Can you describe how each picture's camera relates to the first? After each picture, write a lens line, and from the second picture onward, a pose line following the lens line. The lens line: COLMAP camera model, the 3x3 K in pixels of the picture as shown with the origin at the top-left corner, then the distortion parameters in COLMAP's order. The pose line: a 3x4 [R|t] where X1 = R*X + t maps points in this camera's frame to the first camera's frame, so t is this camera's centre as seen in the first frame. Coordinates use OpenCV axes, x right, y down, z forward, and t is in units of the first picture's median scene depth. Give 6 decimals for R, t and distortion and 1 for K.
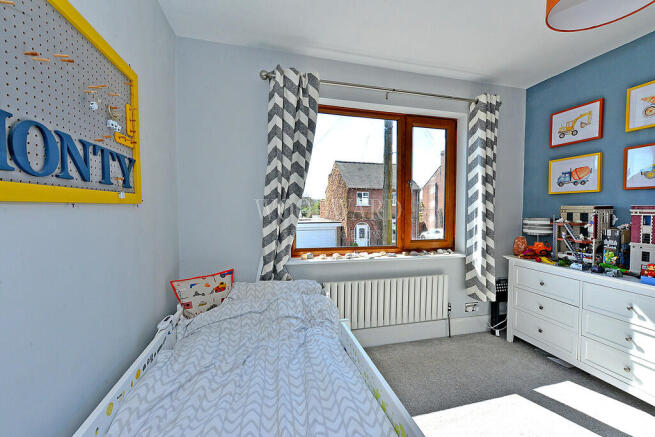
lens RADIAL K [[261.2, 0, 328.0], [0, 261.2, 217.2], [0, 0, 1]] dist [-0.000622, -0.002741]
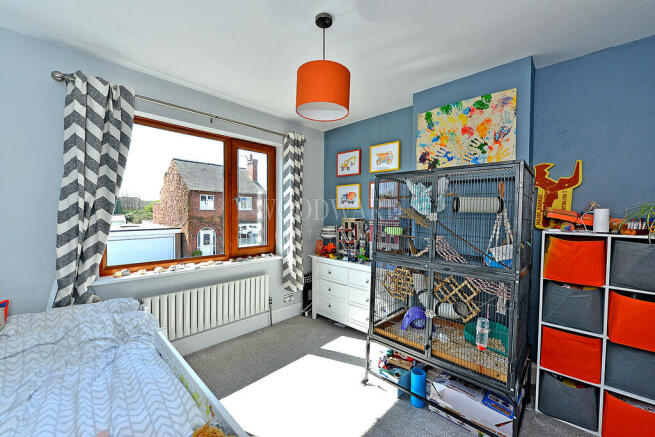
lens RADIAL K [[261.2, 0, 328.0], [0, 261.2, 217.2], [0, 0, 1]] dist [-0.000622, -0.002741]
pose [[0.848070, -0.008048, 0.529824, 0.061162], [0.014758, 0.999856, -0.008434, -0.039557], [-0.529679, 0.014972, 0.848066, -0.224535]]
